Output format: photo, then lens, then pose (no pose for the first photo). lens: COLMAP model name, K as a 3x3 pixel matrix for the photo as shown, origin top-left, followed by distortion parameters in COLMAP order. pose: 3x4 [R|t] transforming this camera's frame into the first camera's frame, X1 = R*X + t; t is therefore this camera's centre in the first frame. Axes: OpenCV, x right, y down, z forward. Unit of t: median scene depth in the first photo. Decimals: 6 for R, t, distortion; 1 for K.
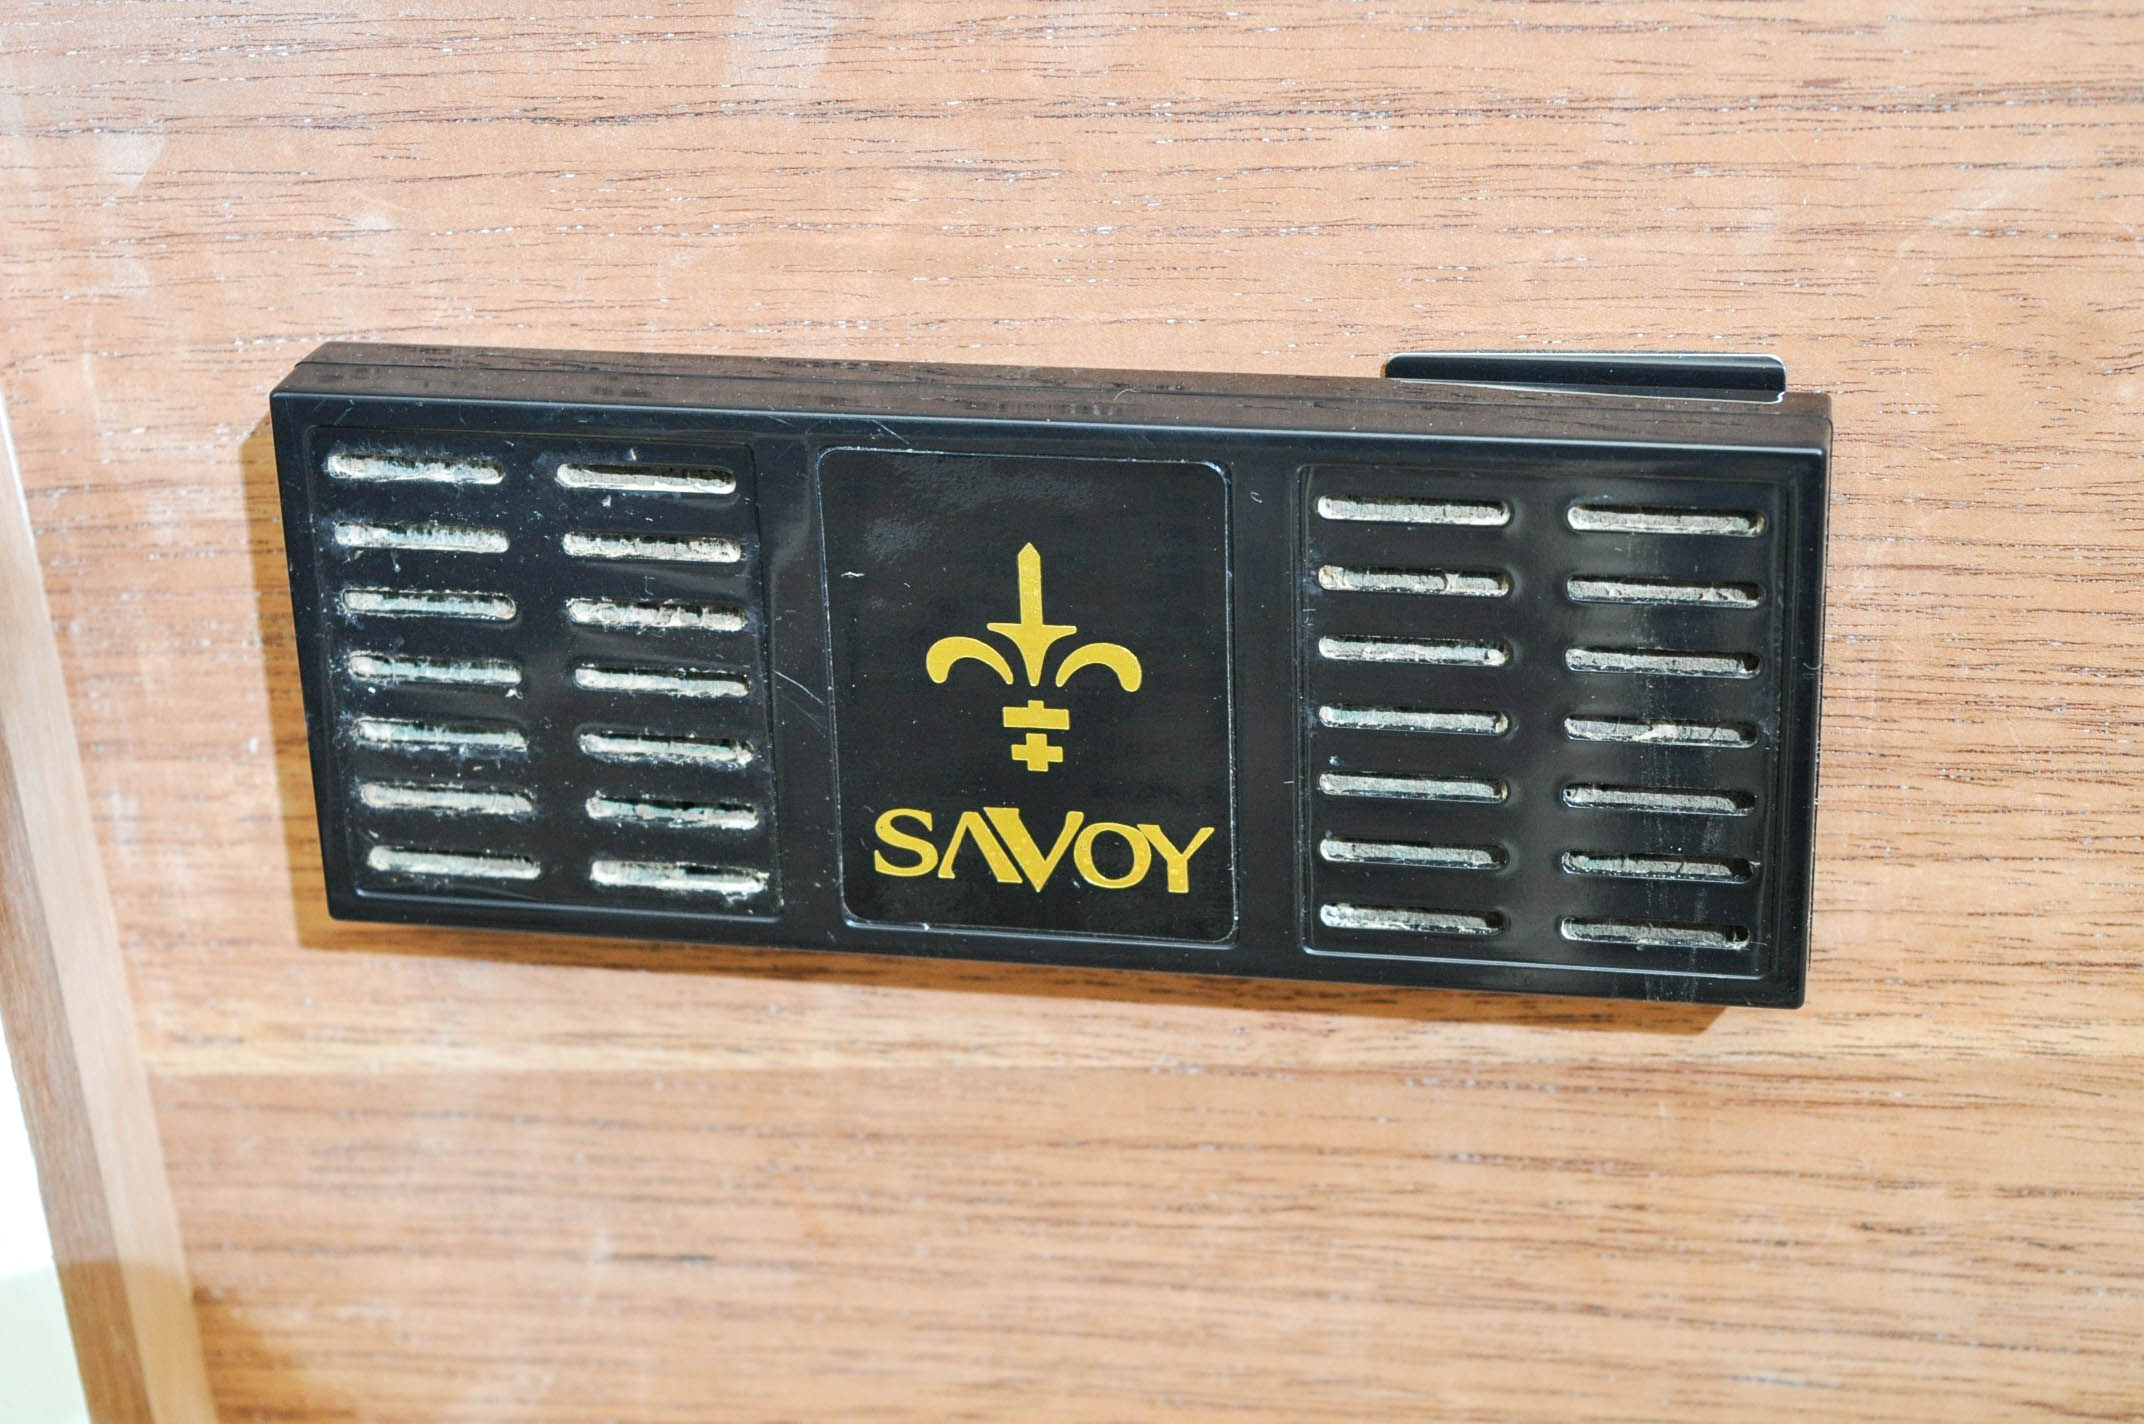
lens RADIAL K [[4216.6, 0, 1072.0], [0, 4216.6, 712.0], [0, 0, 1]] dist [0.032228, 0.122371]
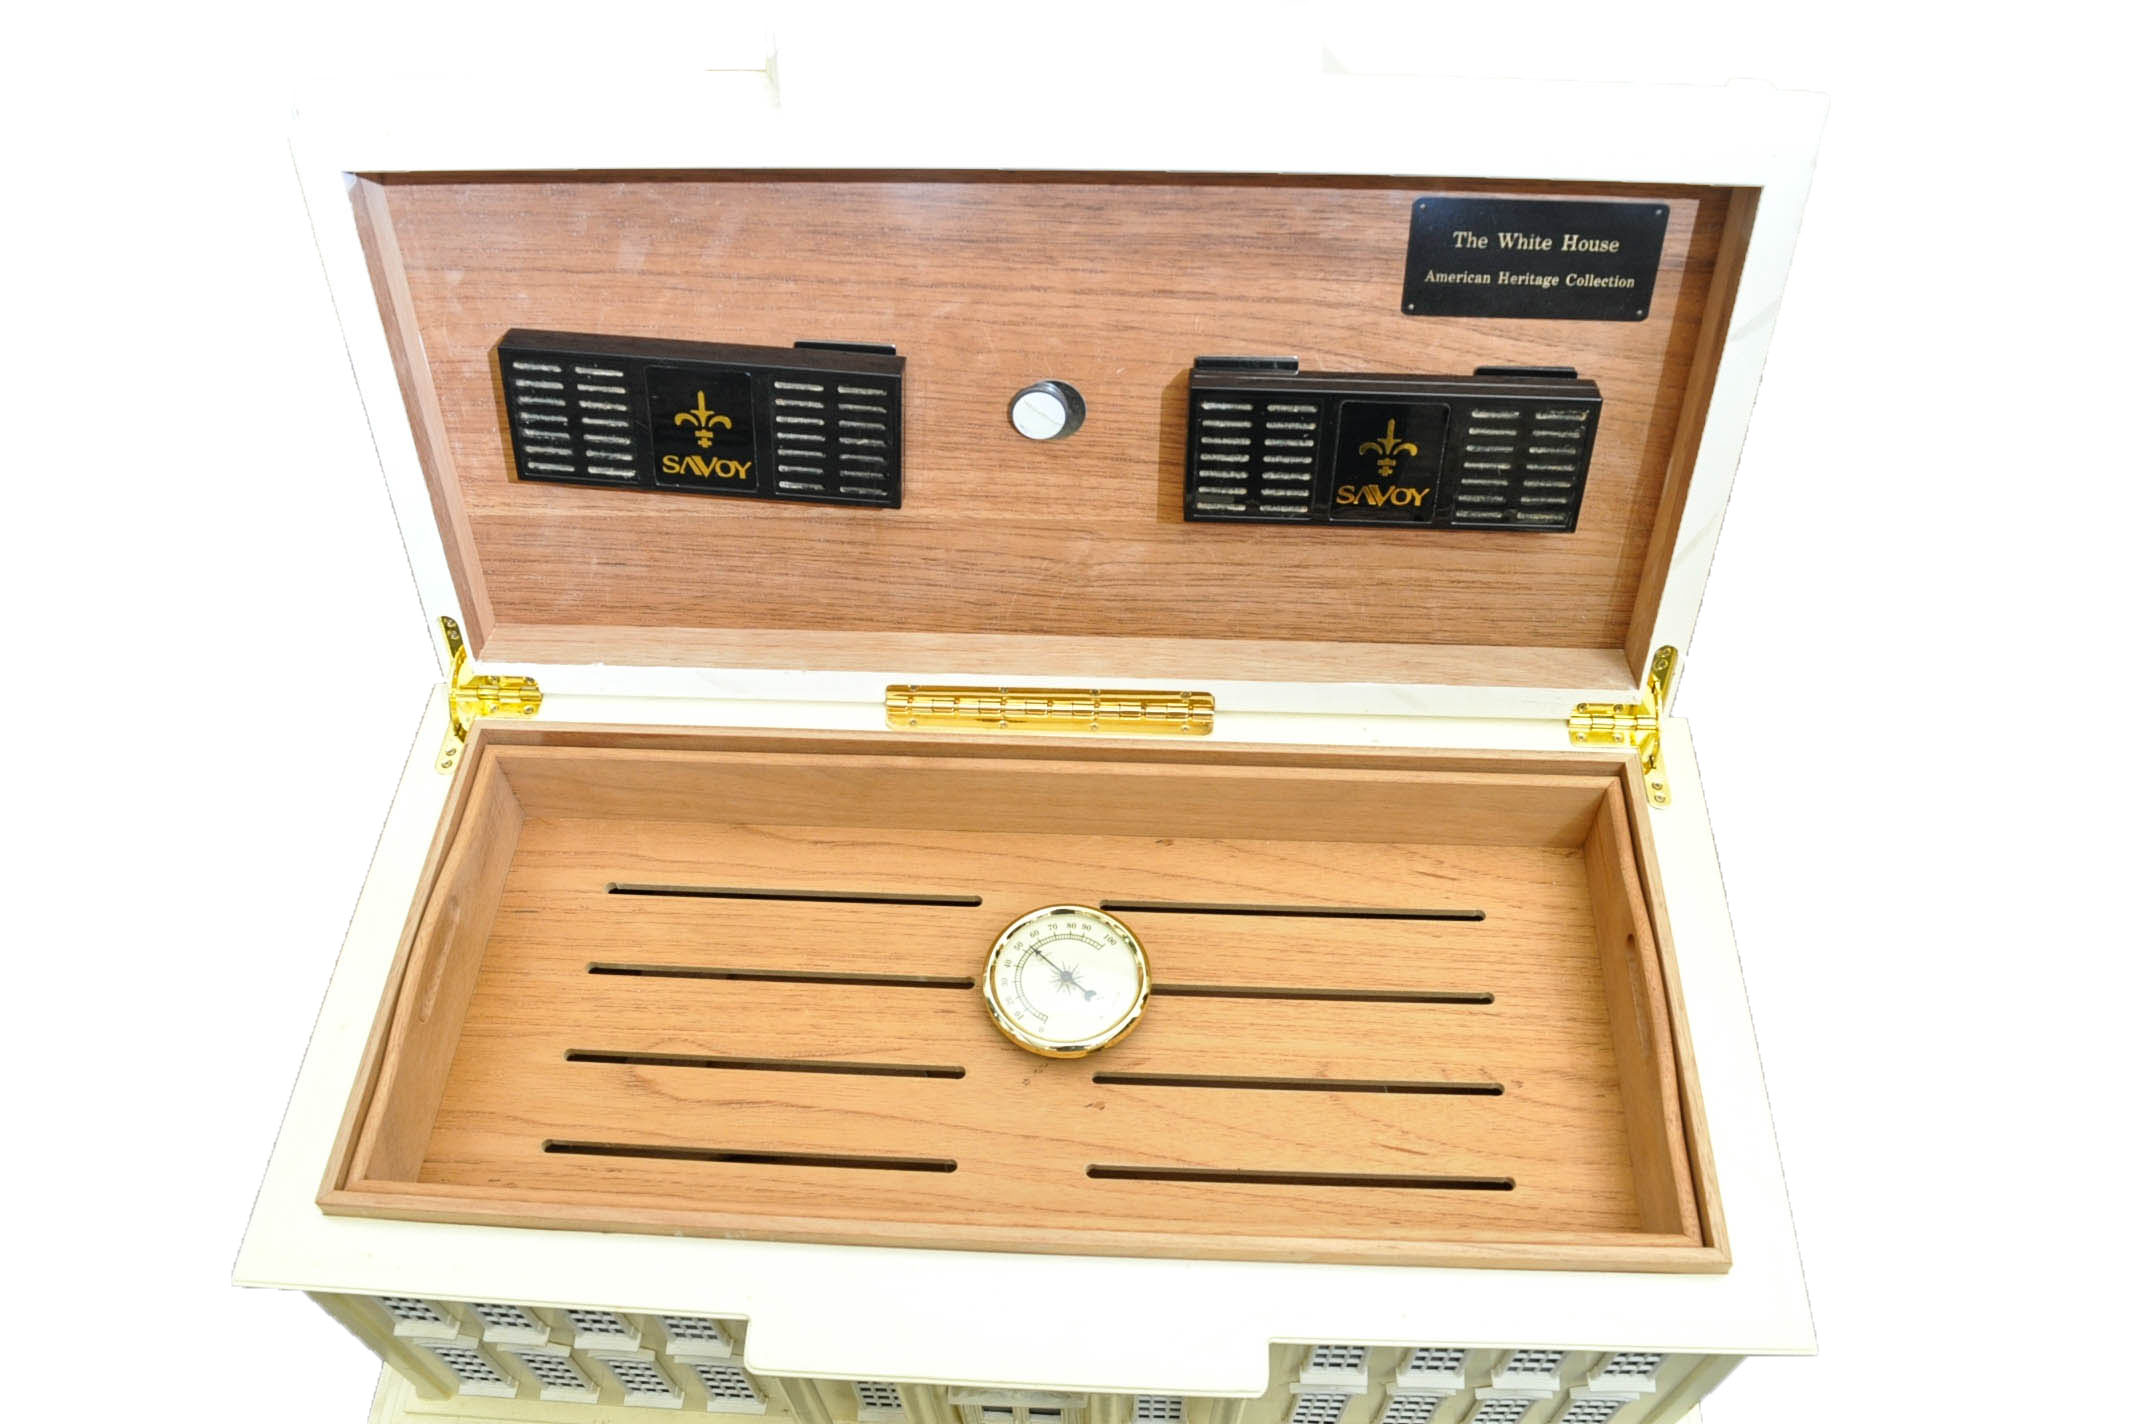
lens RADIAL K [[1660.7, 0, 1072.0], [0, 1660.7, 712.0], [0, 0, 1]] dist [-0.107527, 0.034362]
pose [[0.985427, -0.015295, 0.169412, 0.061305], [-0.030710, 0.963587, 0.265627, -0.157524], [-0.167306, -0.266959, 0.949074, -0.533385]]
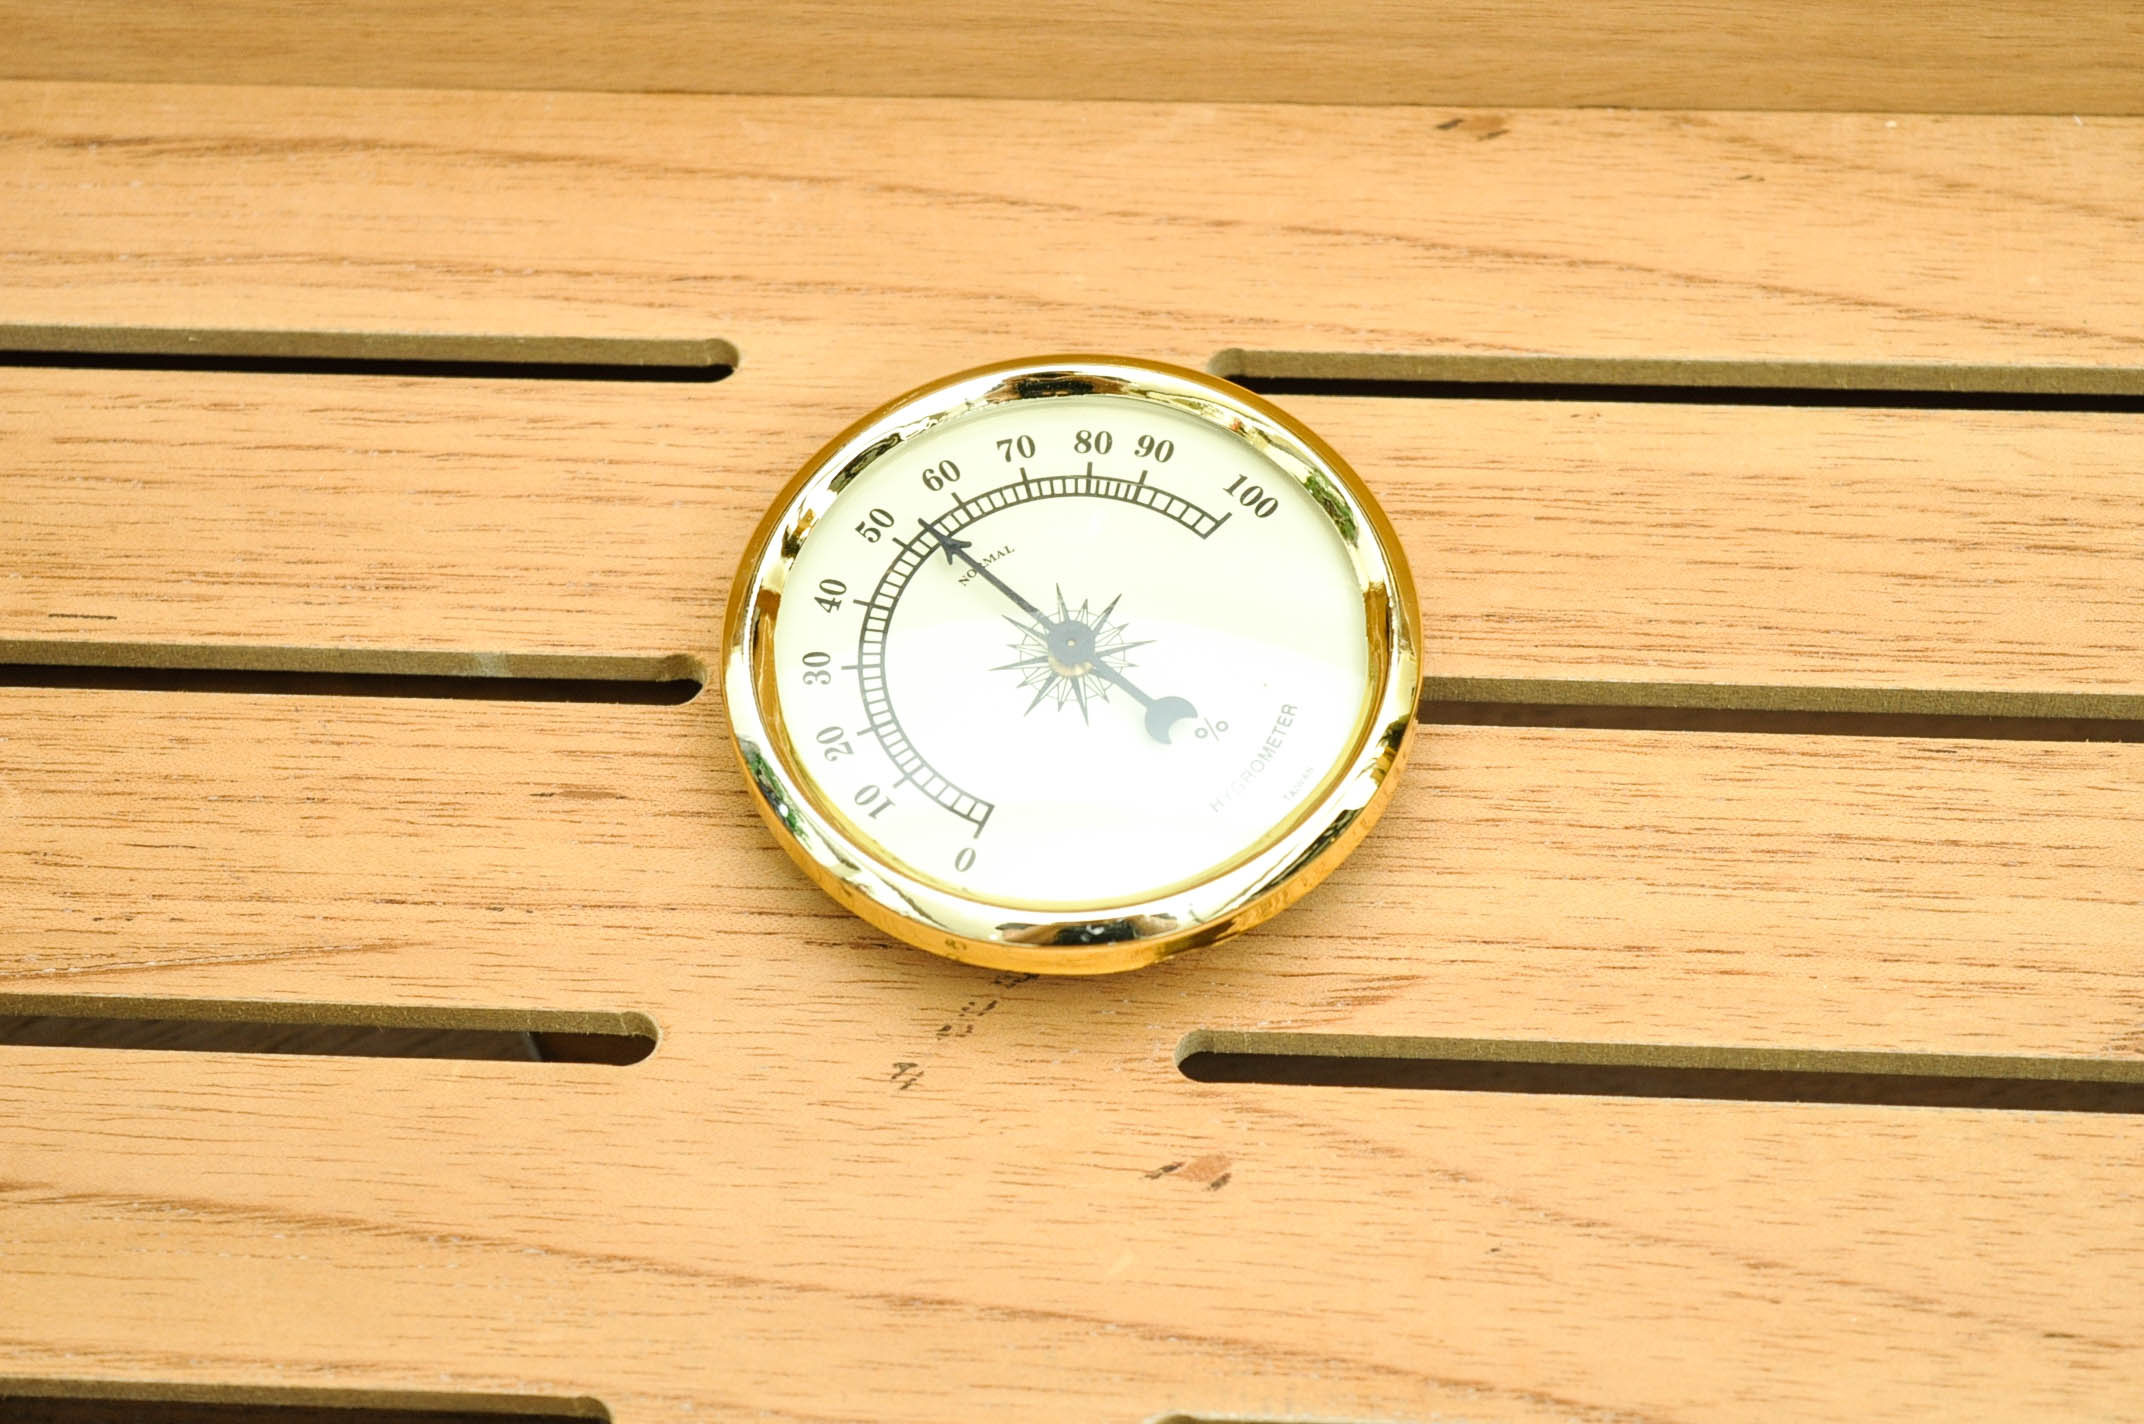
lens RADIAL K [[4216.6, 0, 1072.0], [0, 4216.6, 712.0], [0, 0, 1]] dist [0.032228, 0.122371]
pose [[0.988958, -0.042115, 0.142087, 0.174986], [-0.016432, 0.921697, 0.387562, 0.127497], [-0.147283, -0.385617, 0.910828, -0.020304]]
